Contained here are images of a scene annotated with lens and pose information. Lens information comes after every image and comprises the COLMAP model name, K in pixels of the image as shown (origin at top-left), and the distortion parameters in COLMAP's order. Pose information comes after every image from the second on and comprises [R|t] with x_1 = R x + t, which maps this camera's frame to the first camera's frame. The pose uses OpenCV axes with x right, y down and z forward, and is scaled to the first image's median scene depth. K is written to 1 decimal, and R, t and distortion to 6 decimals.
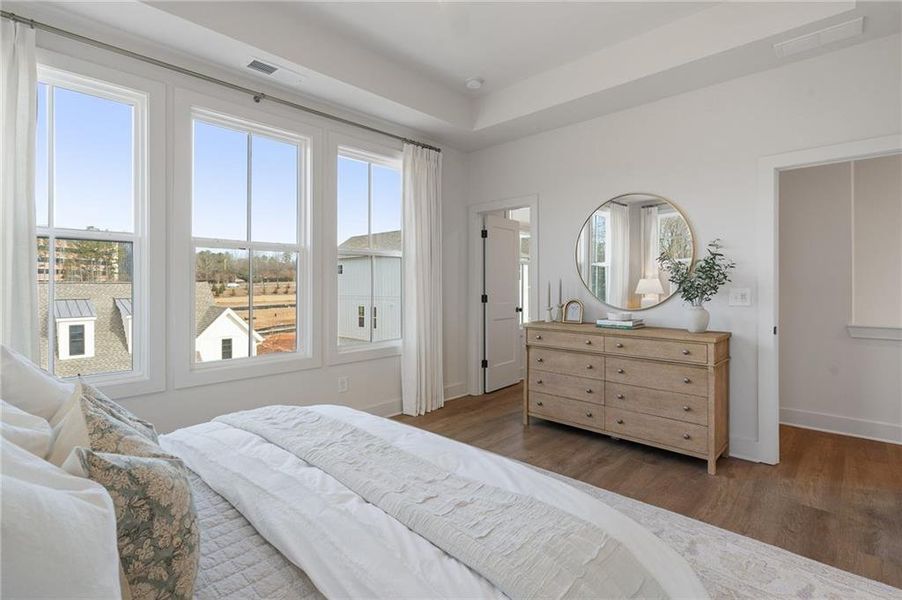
lens RADIAL K [[423.5, 0, 444.3], [0, 423.5, 287.5], [0, 0, 1]] dist [-0.000641, 0.000046]
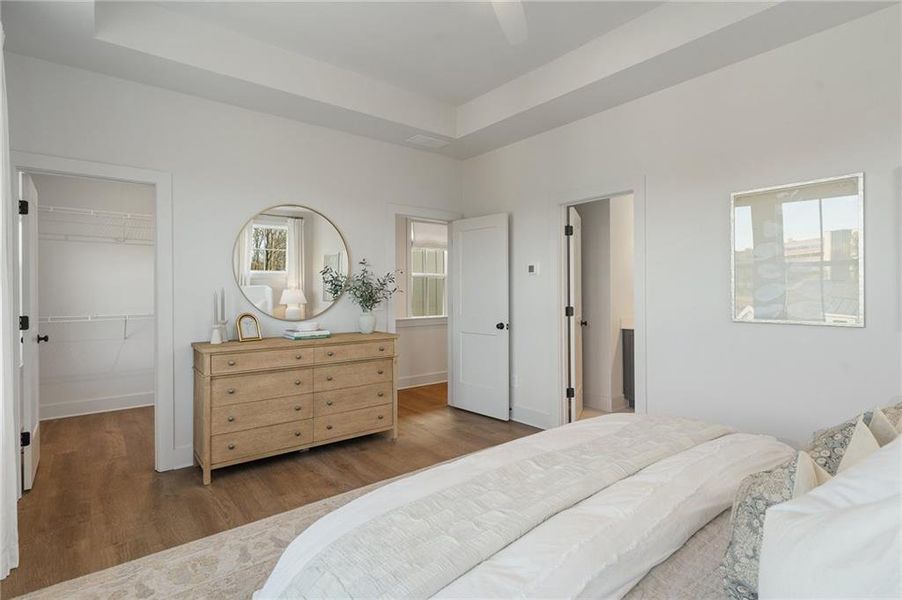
lens RADIAL K [[440.8, 0, 451.0], [0, 440.8, 300.0], [0, 0, 1]] dist [0.002742, 0.000443]
pose [[0.143802, -0.018277, 0.989438, -0.602829], [0.014125, 0.999765, 0.016415, -0.007827], [-0.989506, 0.011616, 0.144027, 0.546062]]
